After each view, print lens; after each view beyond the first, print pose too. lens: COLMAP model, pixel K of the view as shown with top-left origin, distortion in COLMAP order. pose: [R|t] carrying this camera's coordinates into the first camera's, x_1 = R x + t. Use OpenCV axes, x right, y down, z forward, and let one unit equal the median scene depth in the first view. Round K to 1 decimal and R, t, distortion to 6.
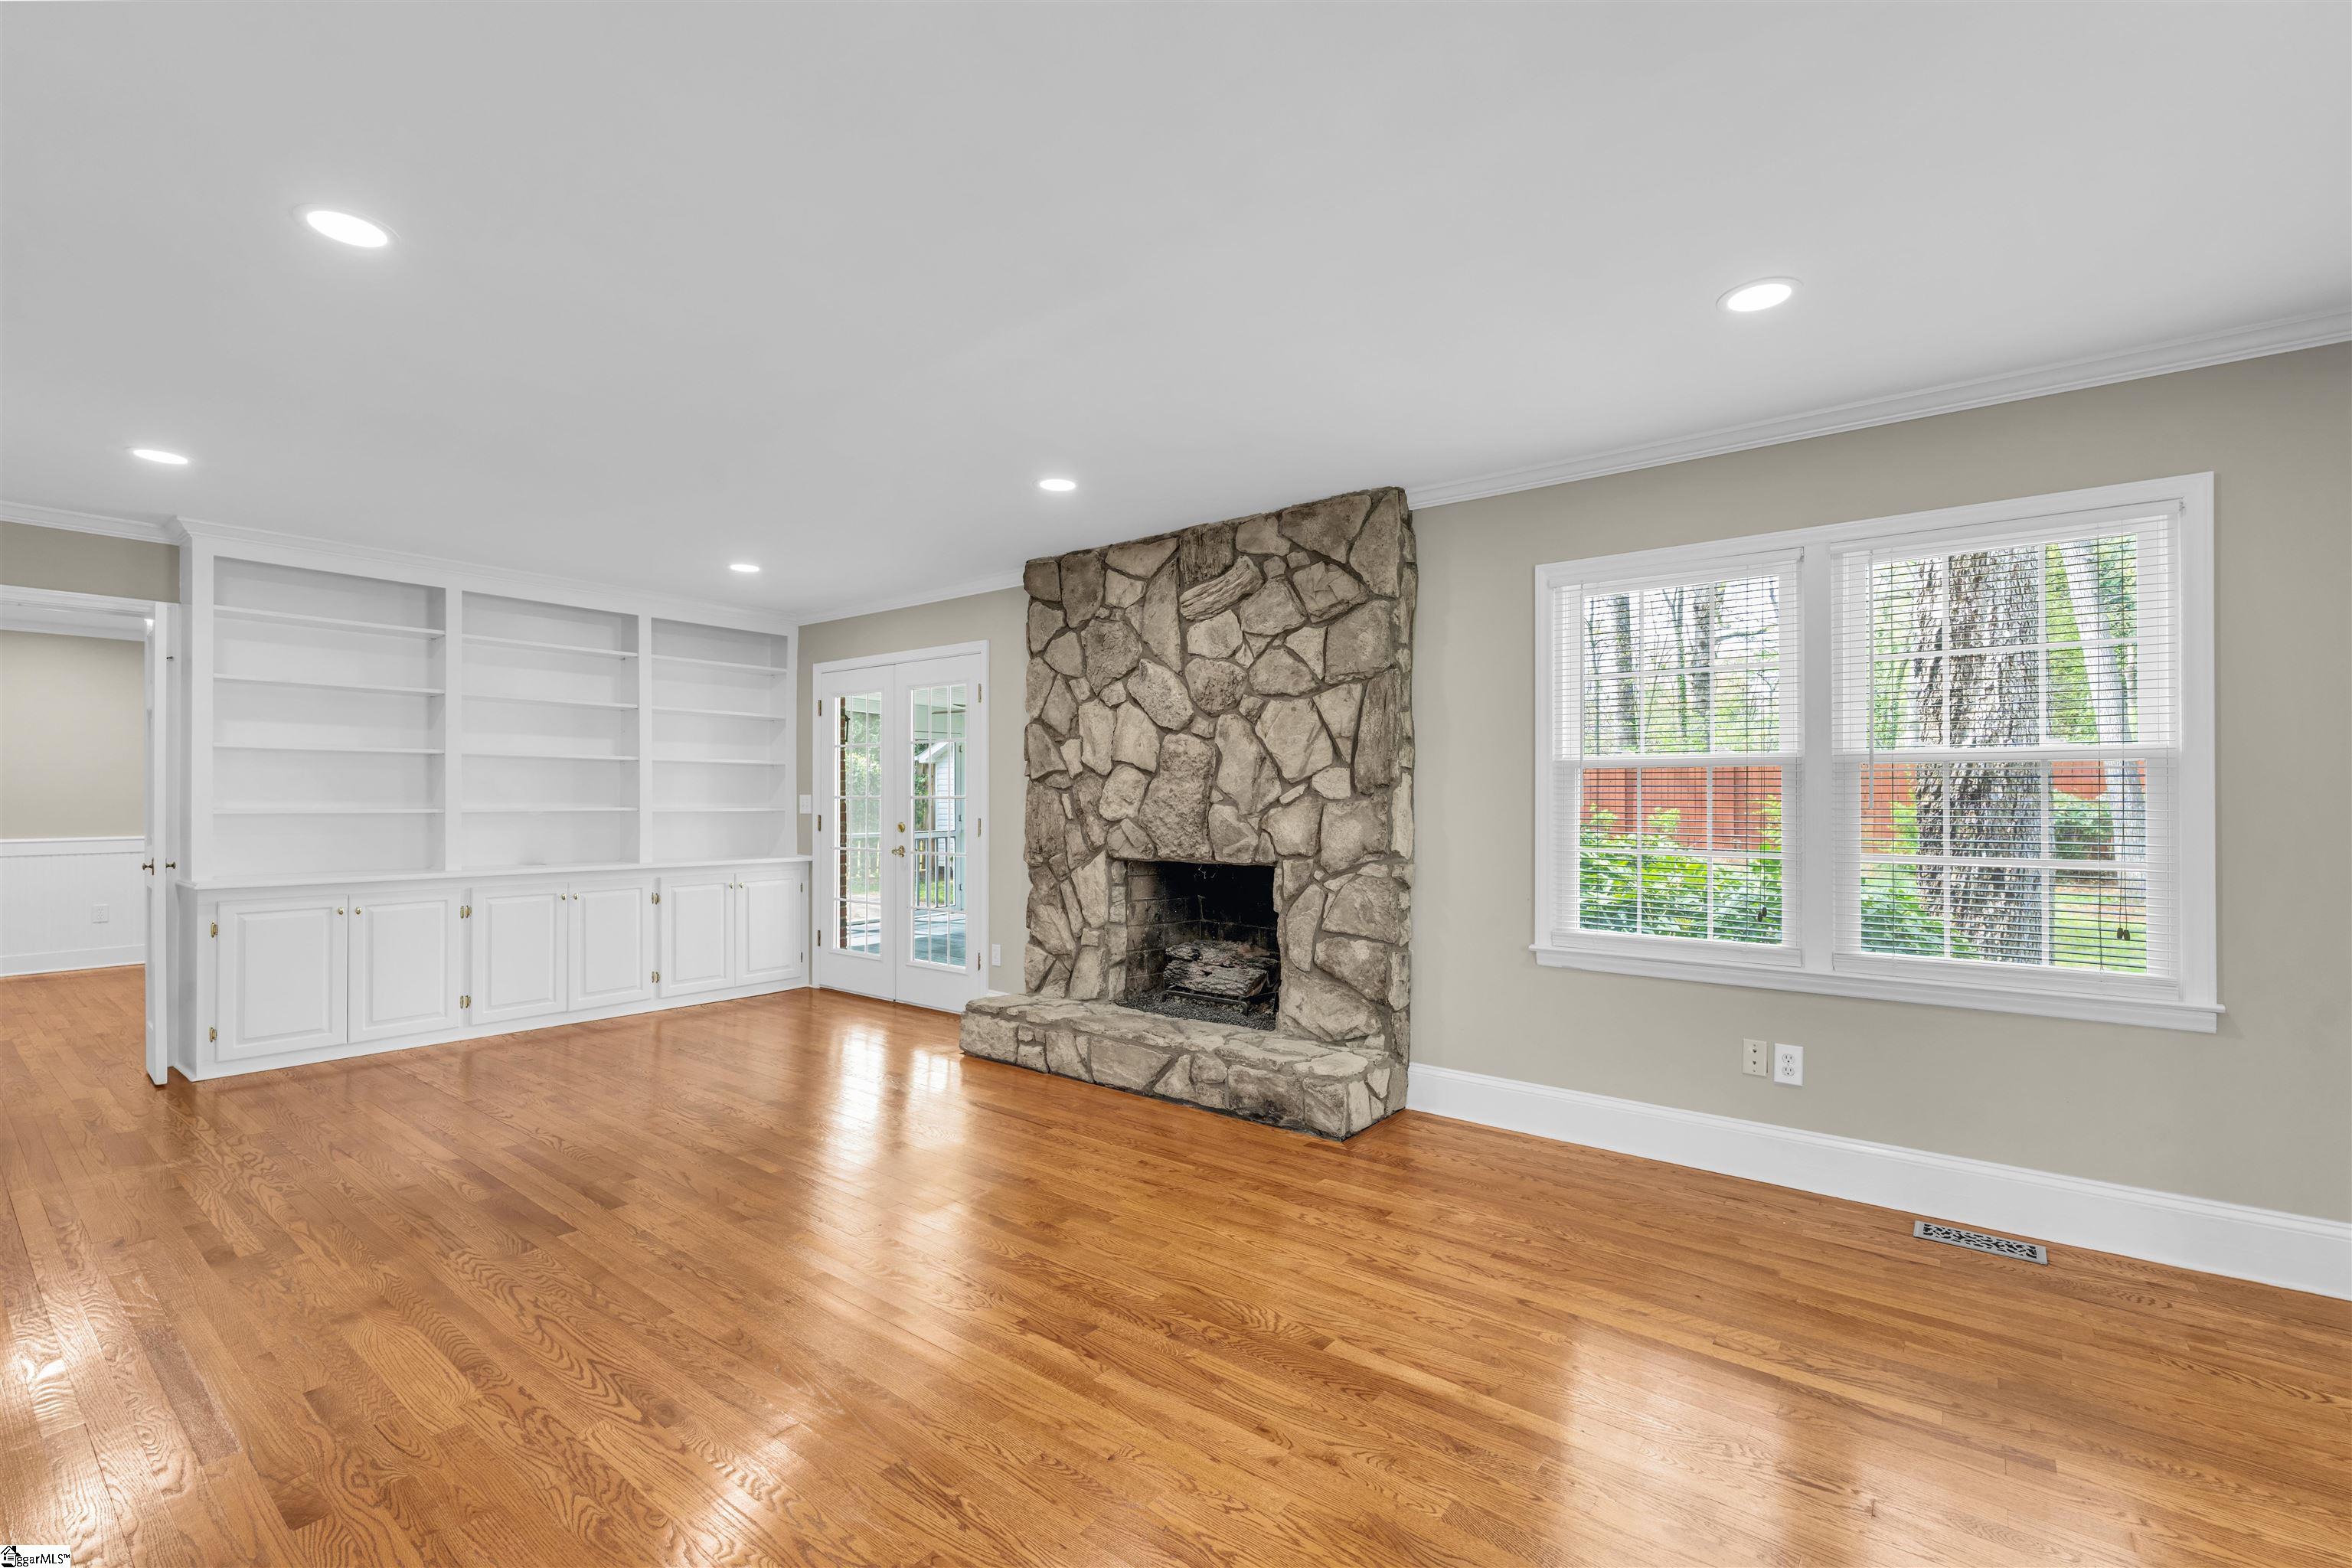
lens RADIAL K [[1031.5, 0, 1180.7], [0, 1031.5, 792.8], [0, 0, 1]] dist [-0.004280, -0.000695]
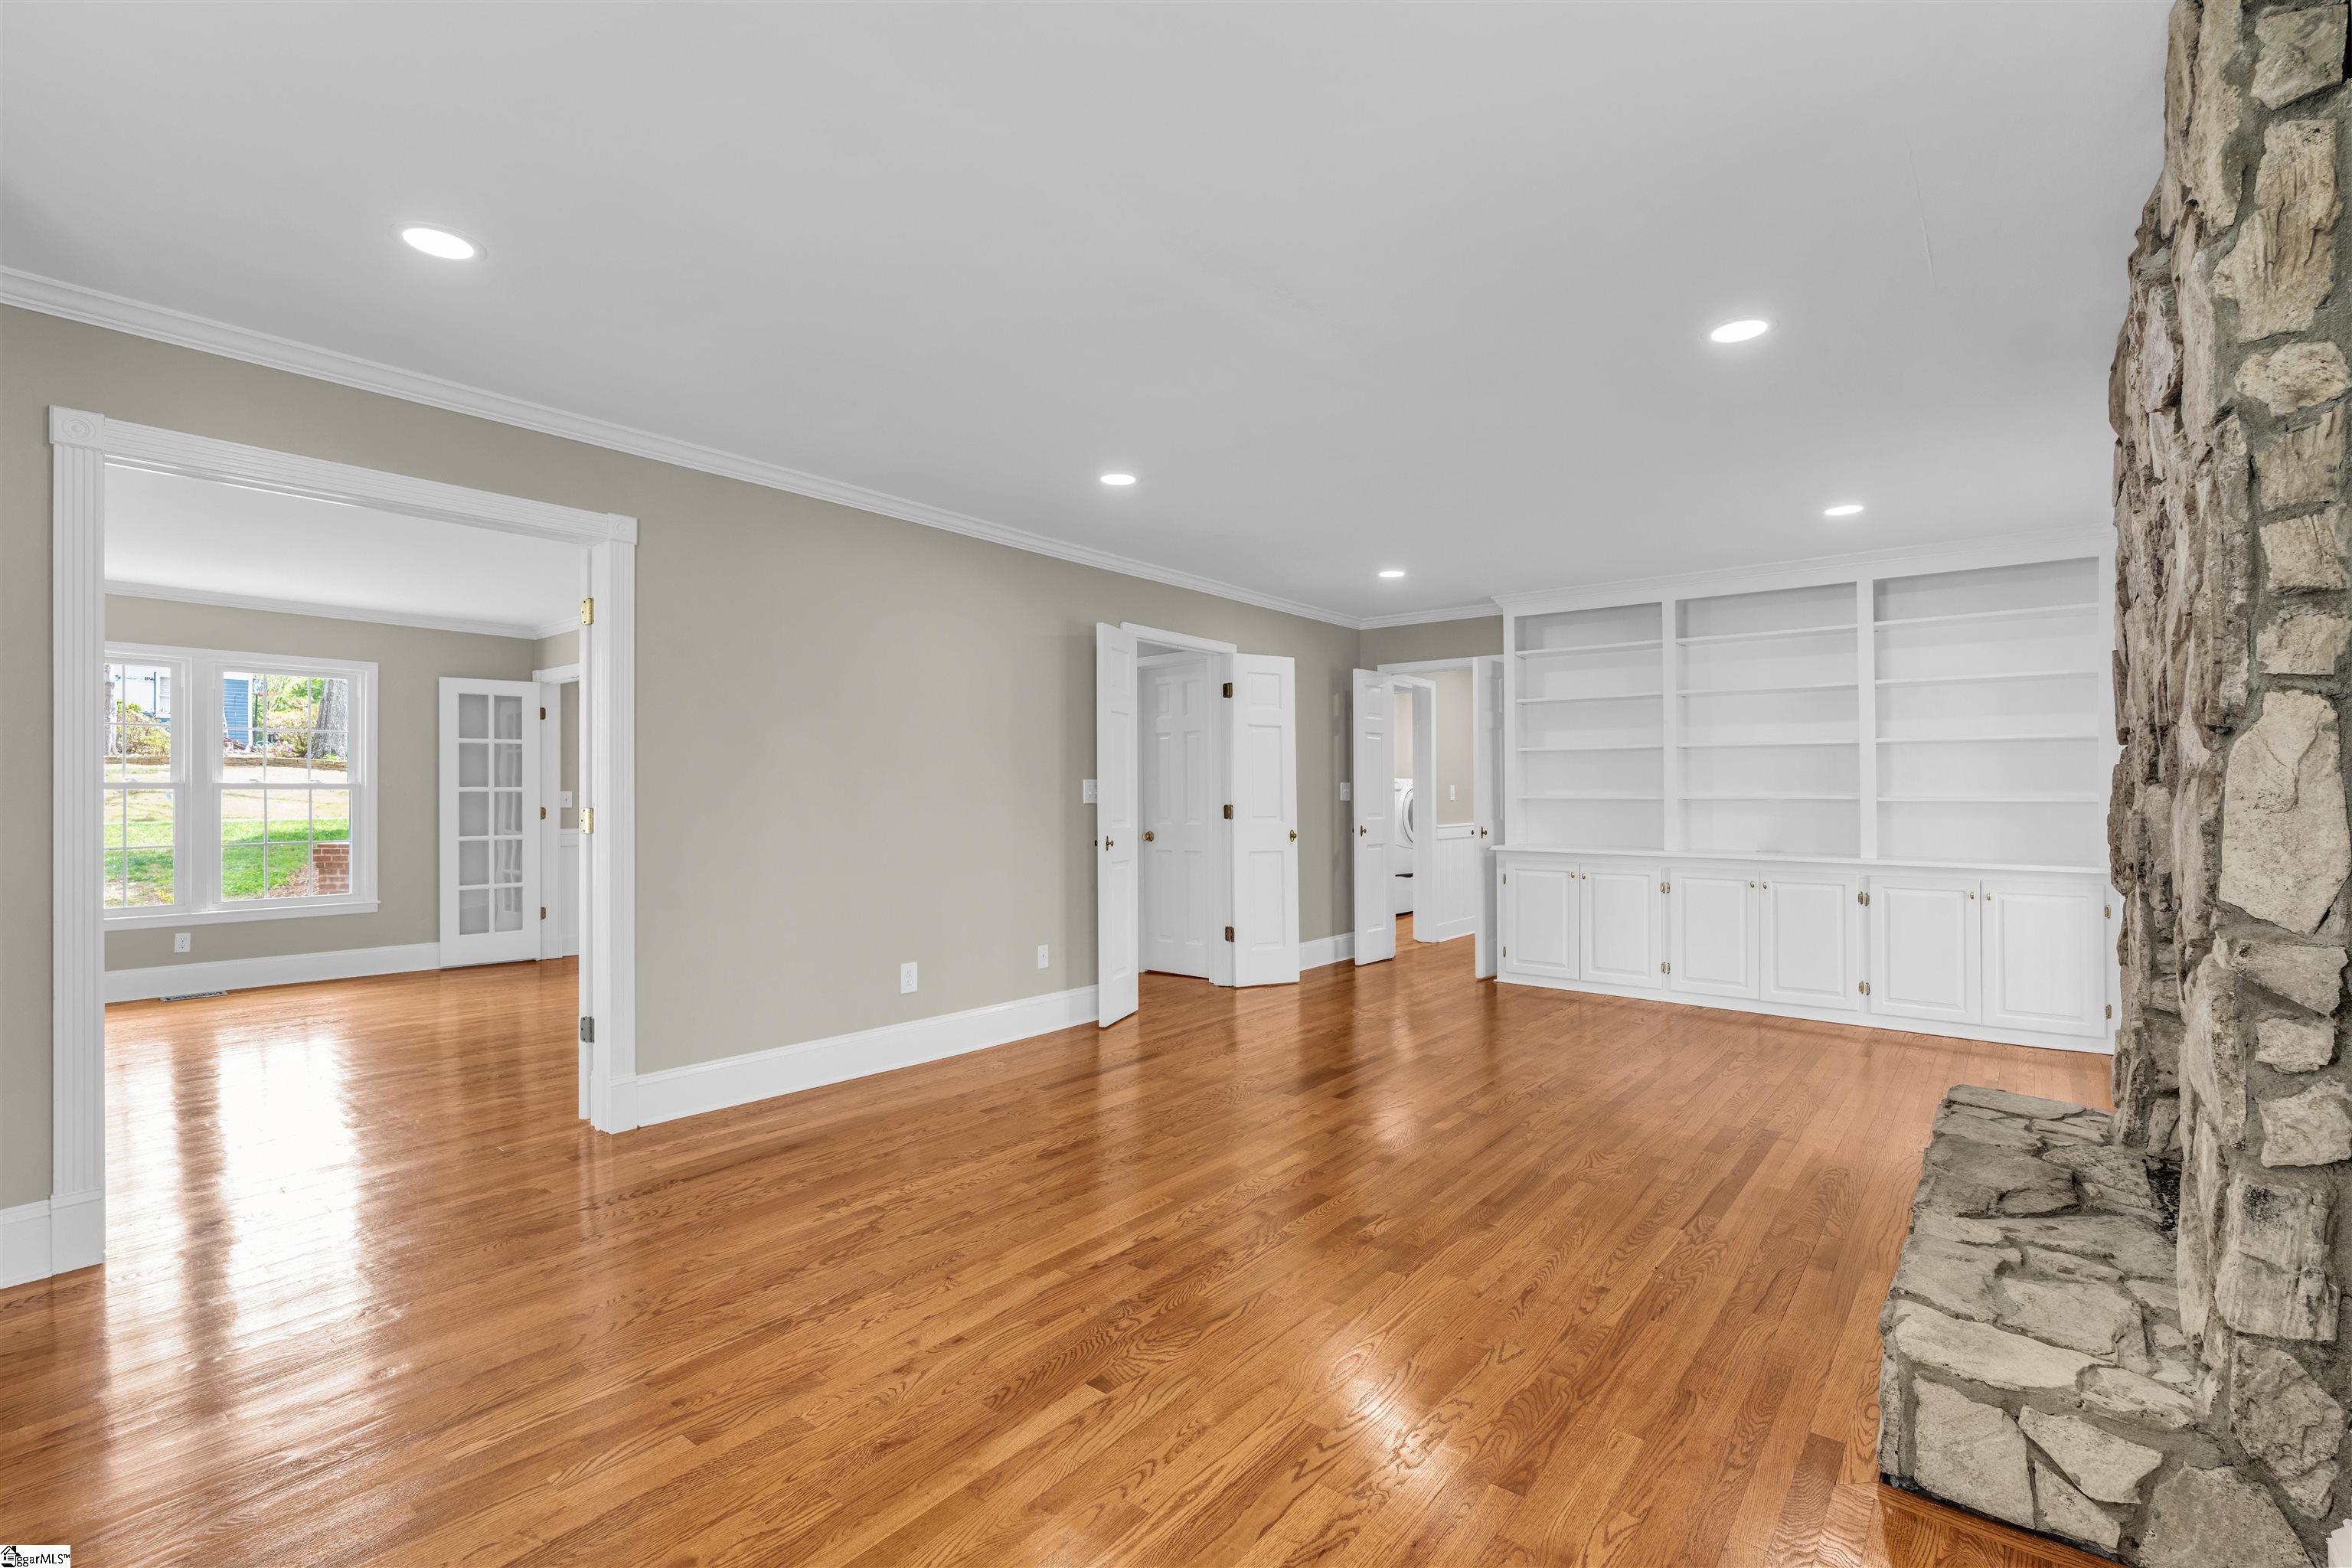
lens RADIAL K [[1056.8, 0, 1165.5], [0, 1056.8, 776.1], [0, 0, 1]] dist [0.011900, -0.000304]
pose [[-0.025608, -0.016070, -0.999543, 0.589345], [0.008250, 0.999833, -0.016286, 0.010151], [0.999638, -0.008664, -0.025471, 0.597211]]
